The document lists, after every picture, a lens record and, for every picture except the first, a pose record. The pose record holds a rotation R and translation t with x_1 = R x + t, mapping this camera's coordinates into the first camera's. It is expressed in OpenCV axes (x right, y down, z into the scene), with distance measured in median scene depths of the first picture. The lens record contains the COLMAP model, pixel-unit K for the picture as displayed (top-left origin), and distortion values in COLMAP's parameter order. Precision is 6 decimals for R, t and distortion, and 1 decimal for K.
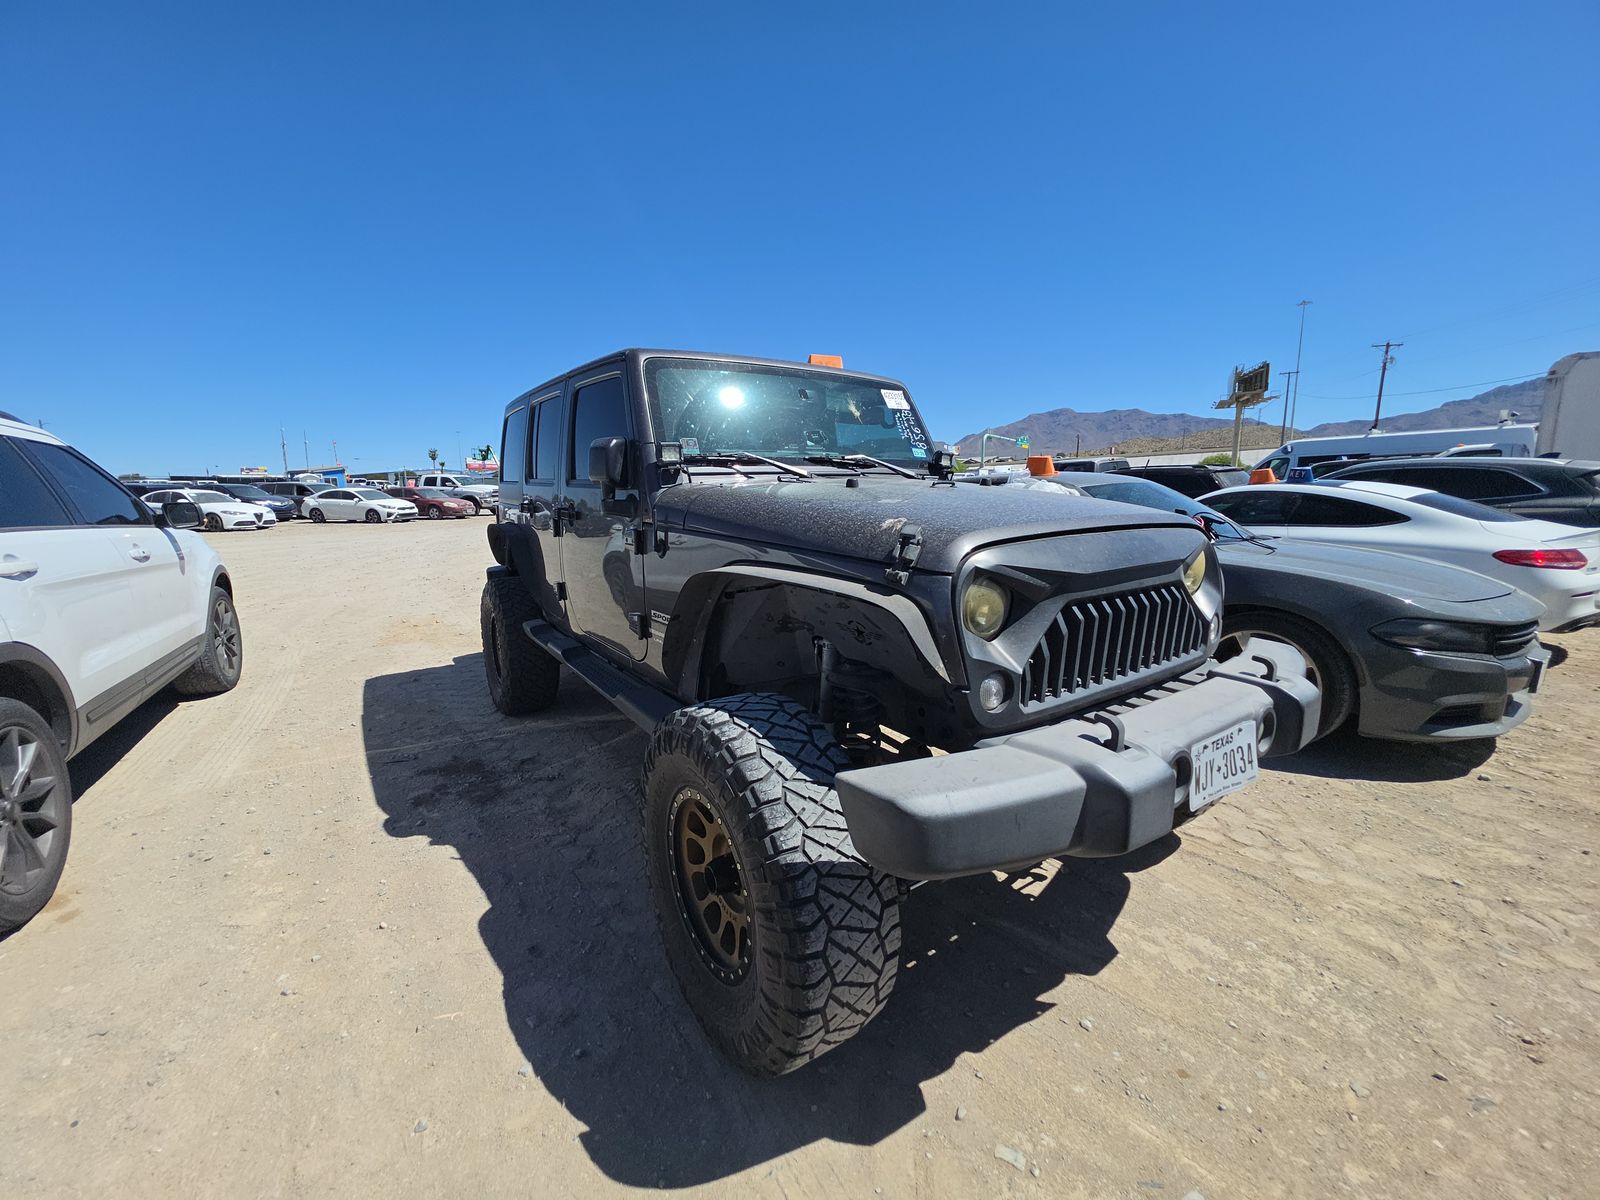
lens RADIAL K [[637.8, 0, 790.5], [0, 637.8, 584.9], [0, 0, 1]] dist [0.007324, -0.006907]
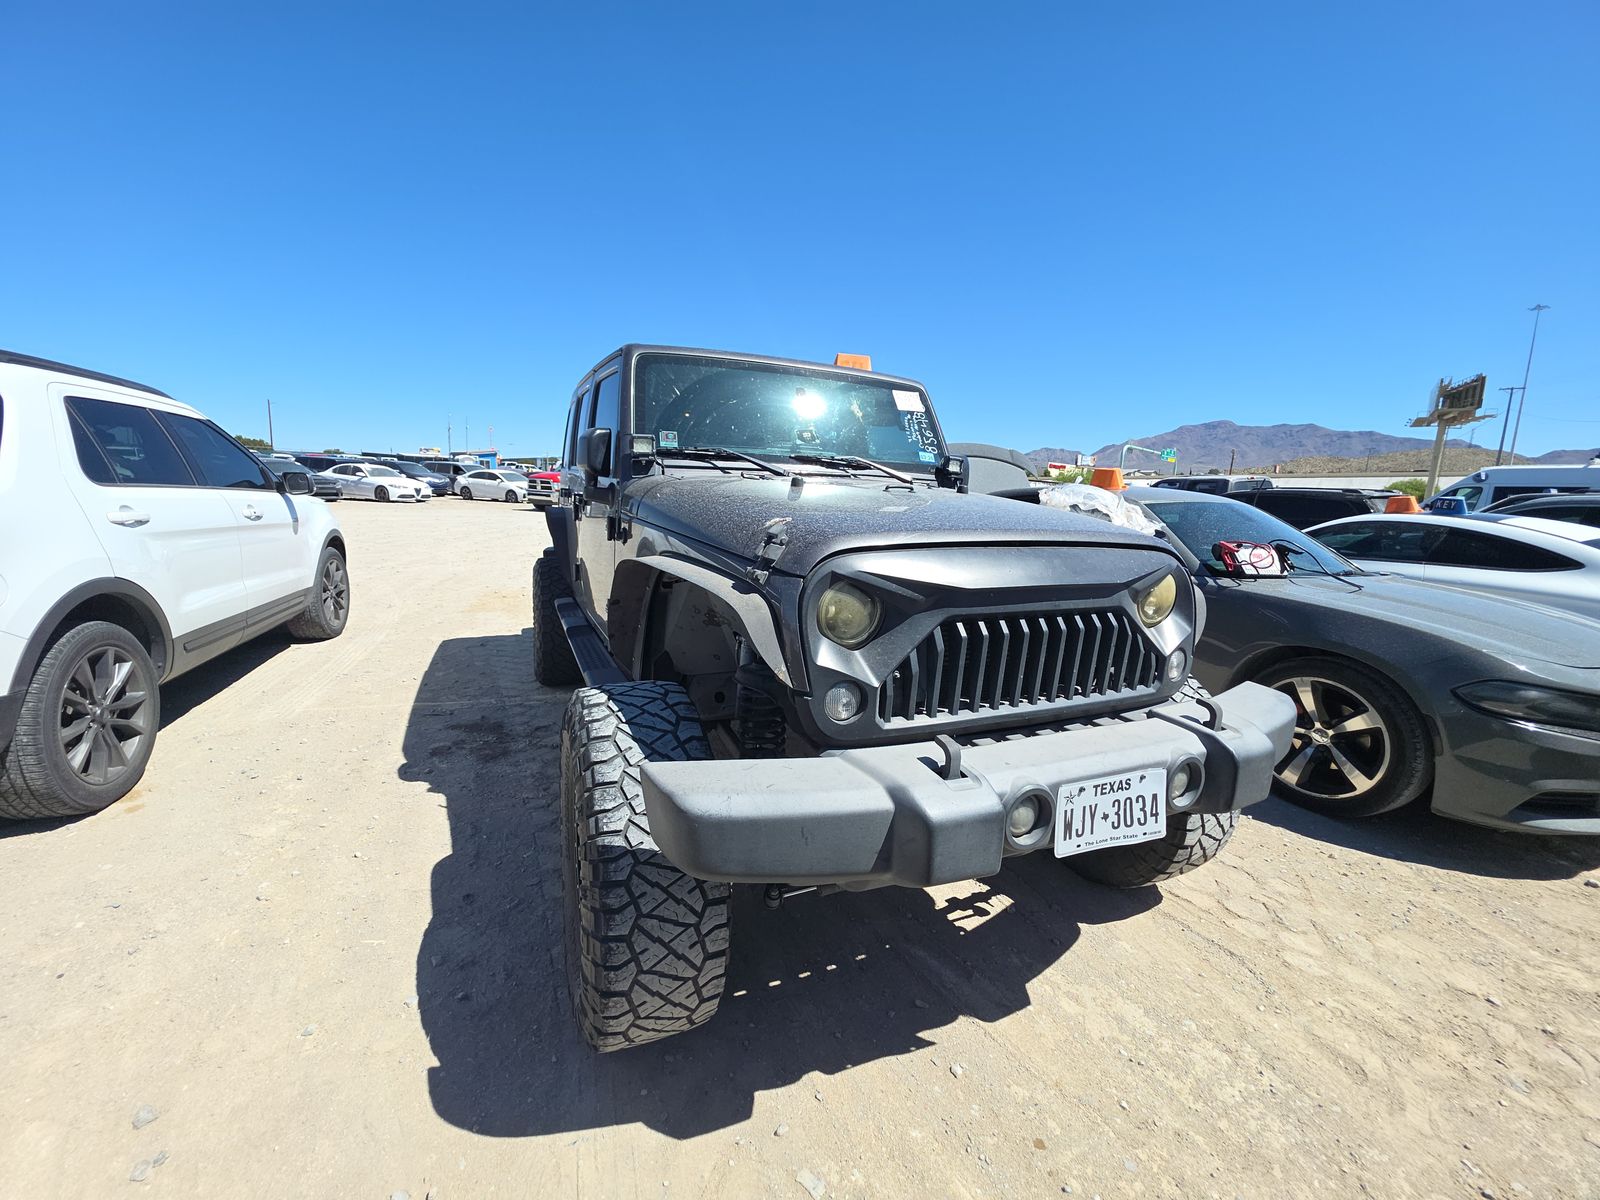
lens RADIAL K [[637.8, 0, 790.8], [0, 637.8, 584.5], [0, 0, 1]] dist [0.007324, -0.006907]
pose [[0.981661, 0.078842, -0.173565, 0.254428], [-0.079063, 0.996854, 0.005653, -0.005633], [0.173464, 0.008174, 0.984806, 0.023530]]
